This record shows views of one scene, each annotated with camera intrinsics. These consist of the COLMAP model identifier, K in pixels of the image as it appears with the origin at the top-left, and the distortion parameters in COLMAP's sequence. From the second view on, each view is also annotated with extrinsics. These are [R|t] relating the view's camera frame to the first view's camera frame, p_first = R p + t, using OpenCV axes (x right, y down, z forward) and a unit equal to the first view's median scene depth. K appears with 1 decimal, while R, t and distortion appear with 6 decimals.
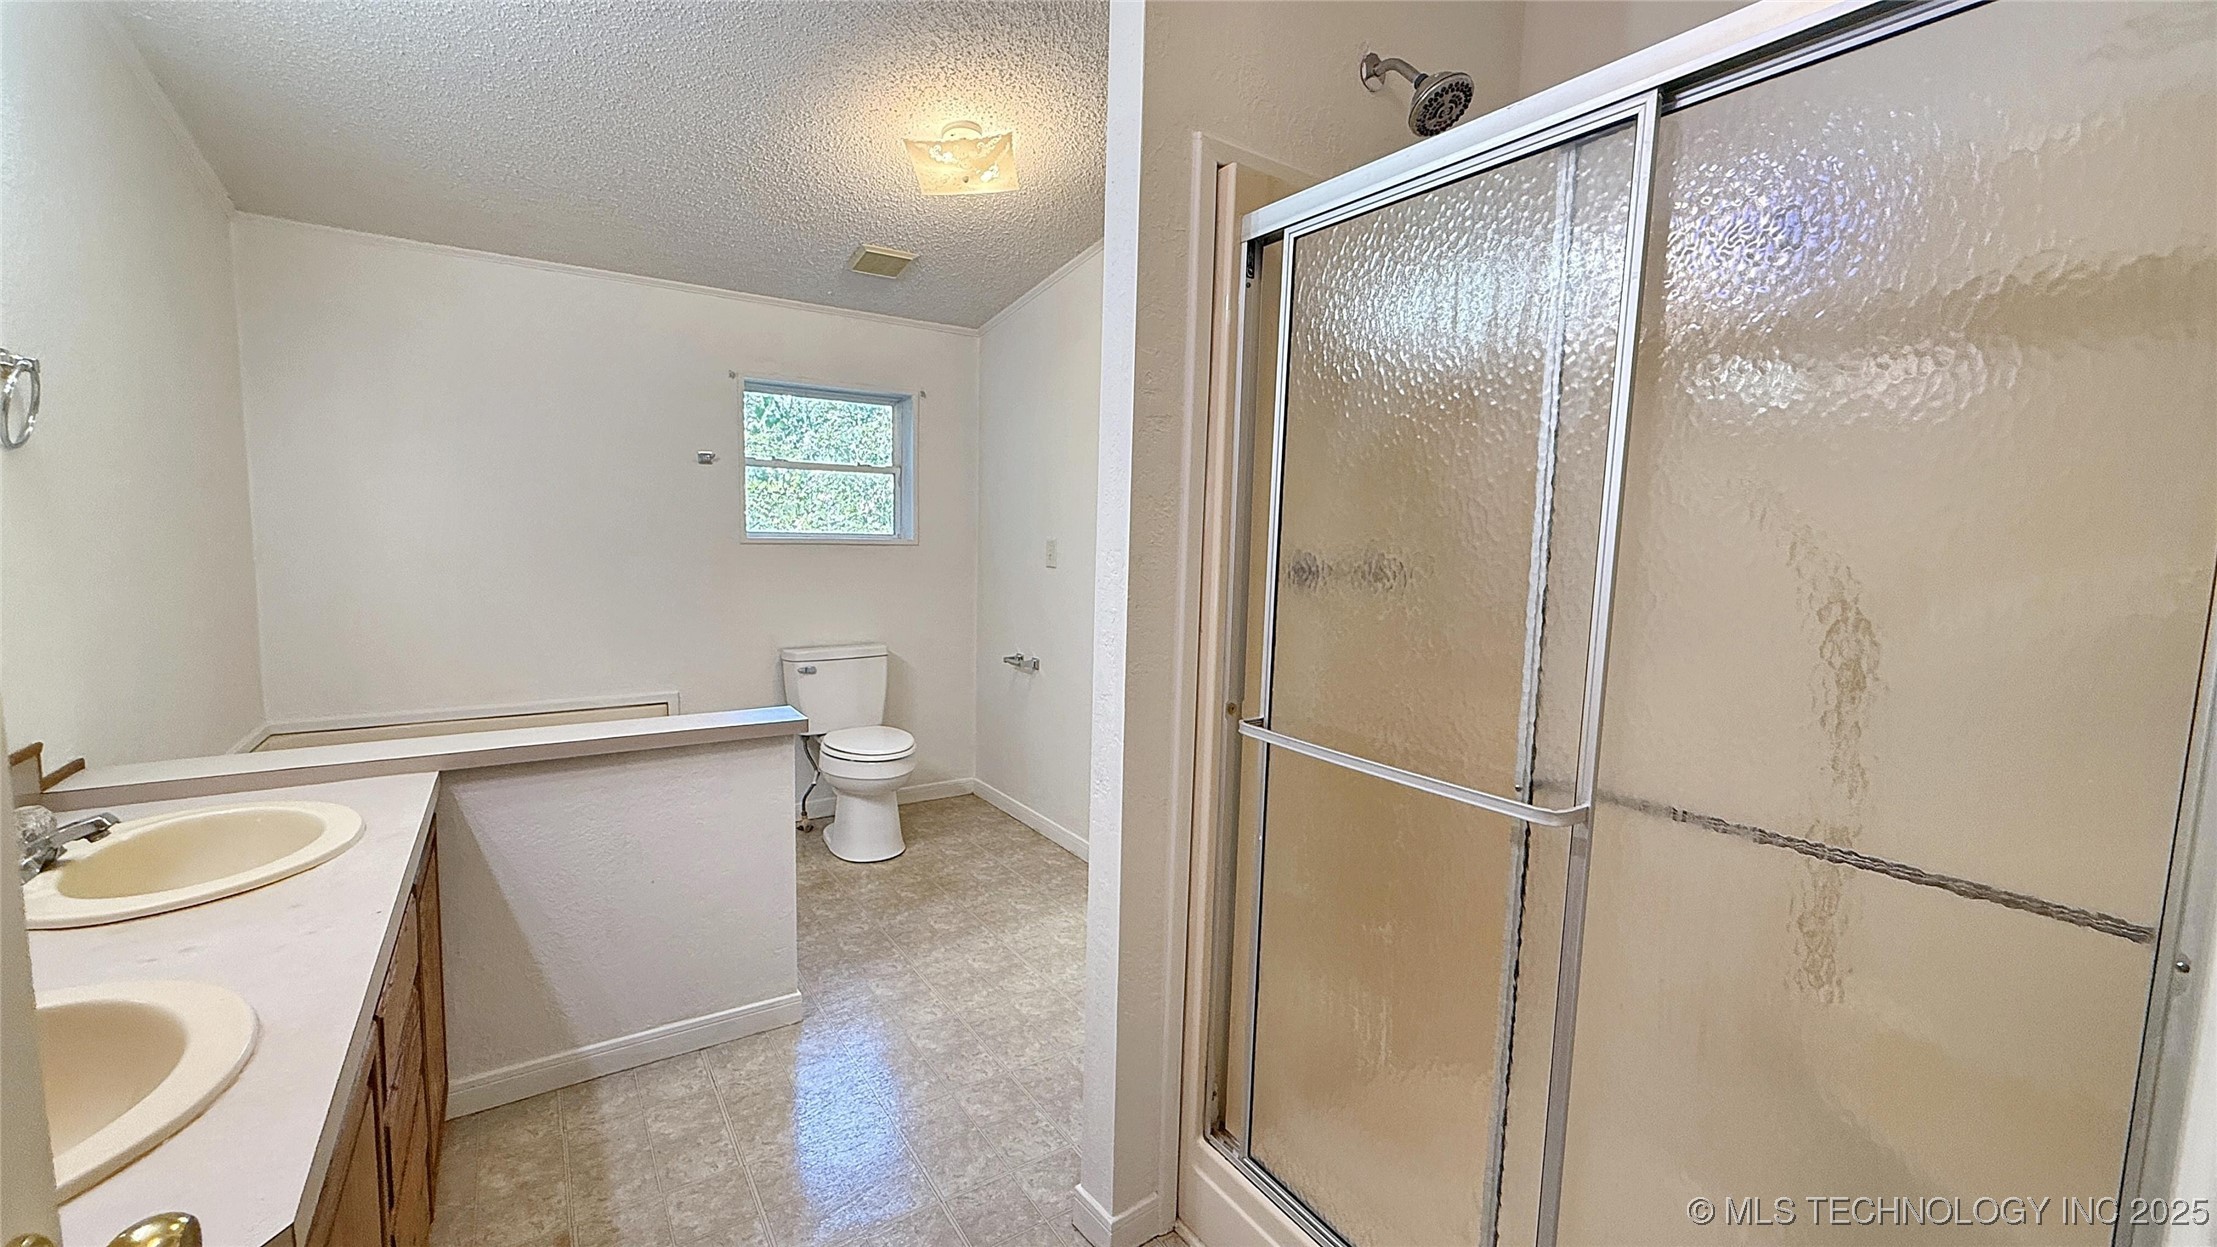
lens RADIAL K [[888.3, 0, 1106.3], [0, 888.3, 622.1], [0, 0, 1]] dist [0.001024, 0.000141]
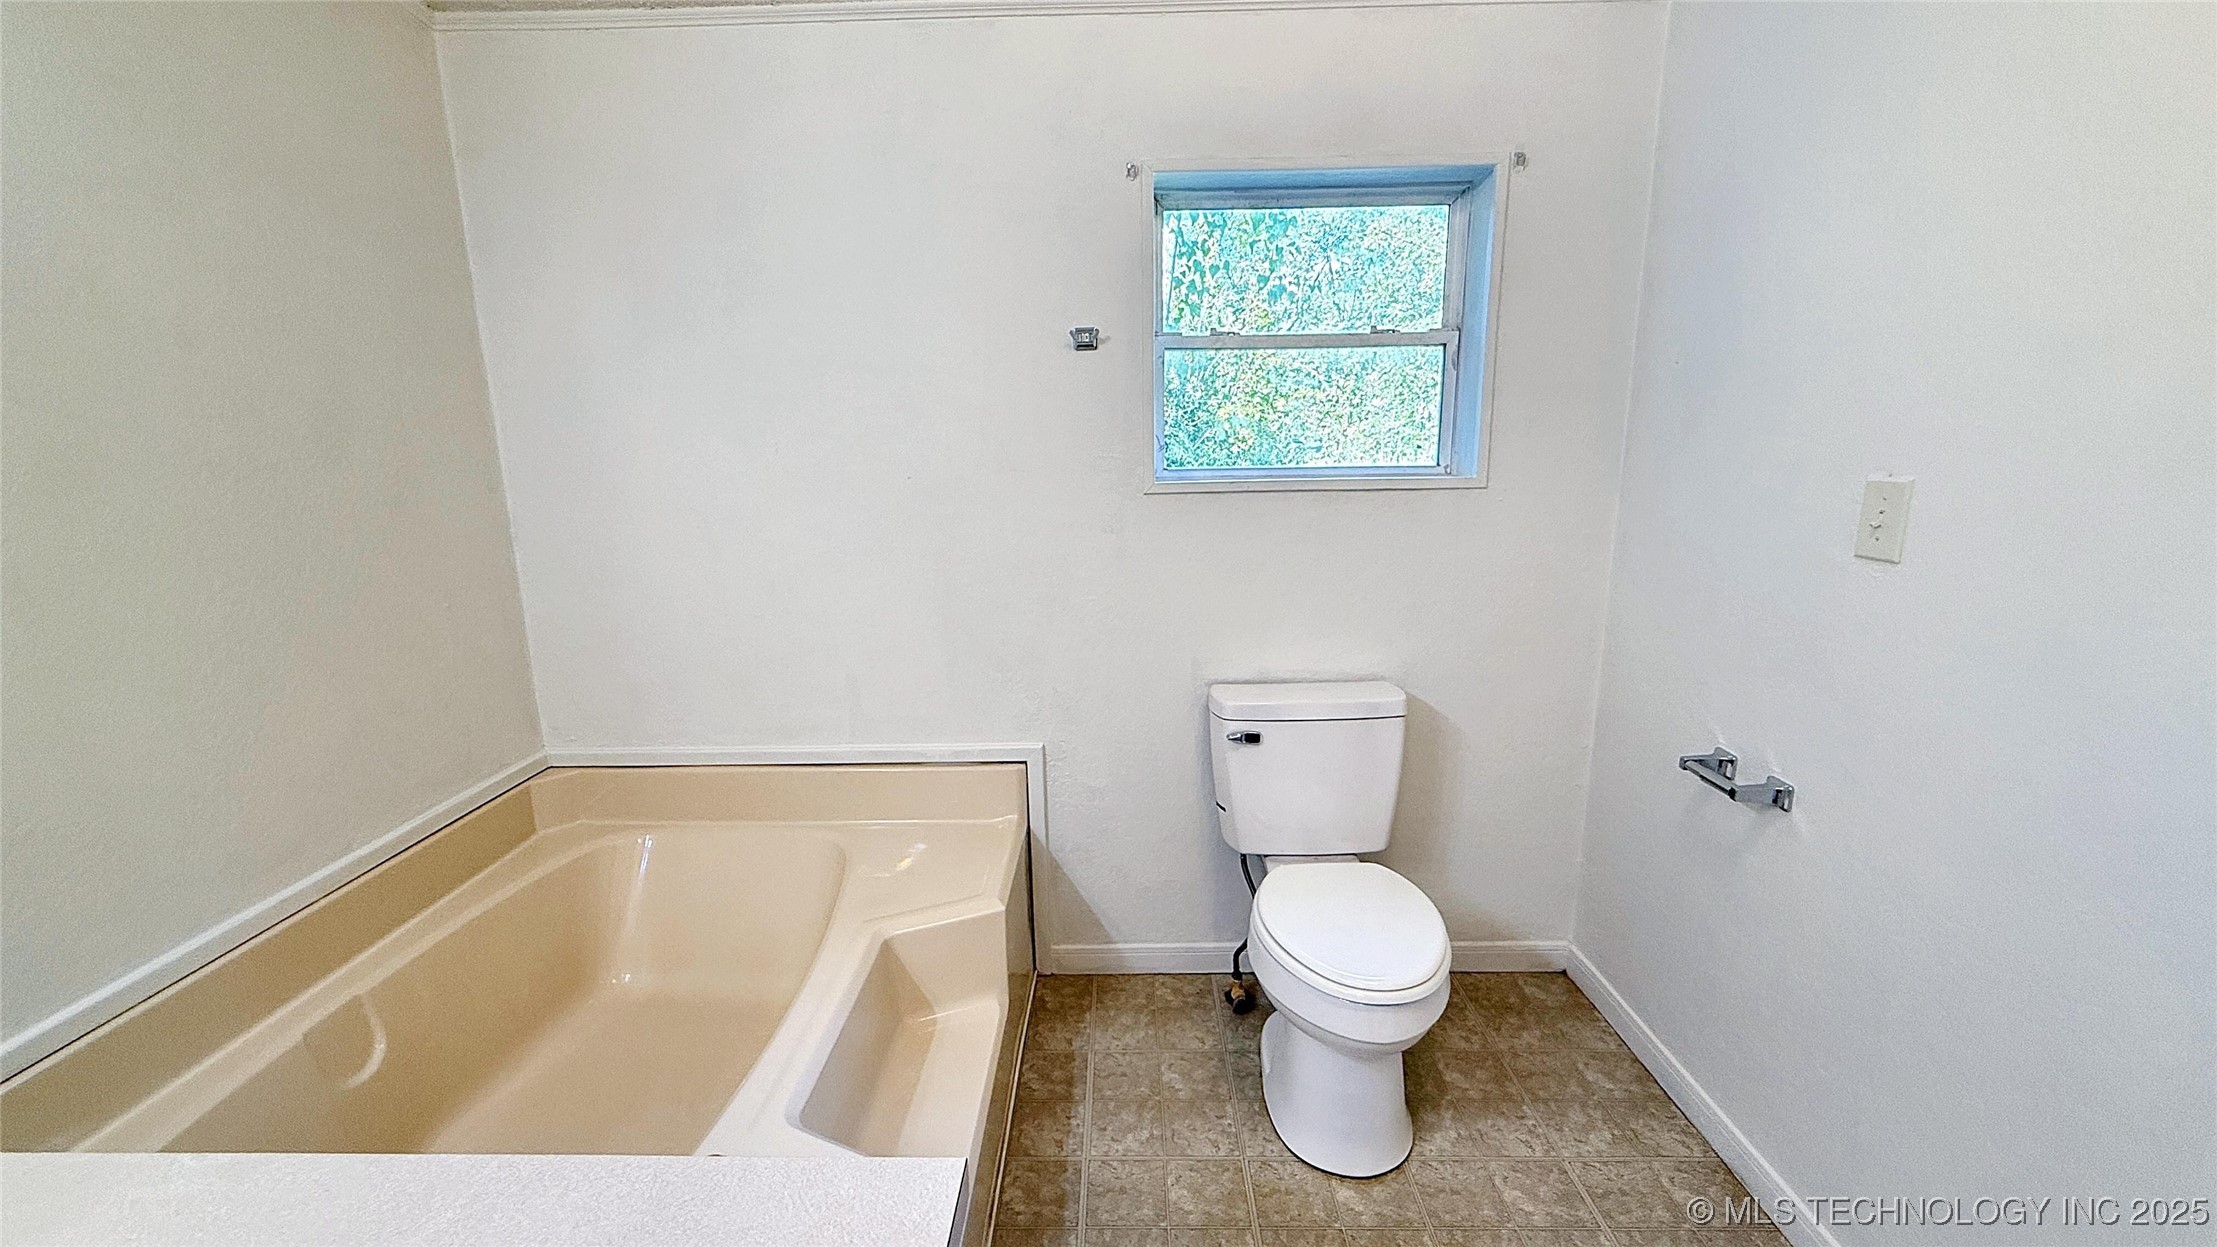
lens RADIAL K [[888.3, 0, 1106.3], [0, 888.3, 622.1], [0, 0, 1]] dist [0.001024, 0.000141]
pose [[0.813969, 0.081022, -0.575230, -0.102400], [-0.022413, 0.993869, 0.108273, -0.066072], [0.580475, -0.075238, 0.810795, 0.512945]]
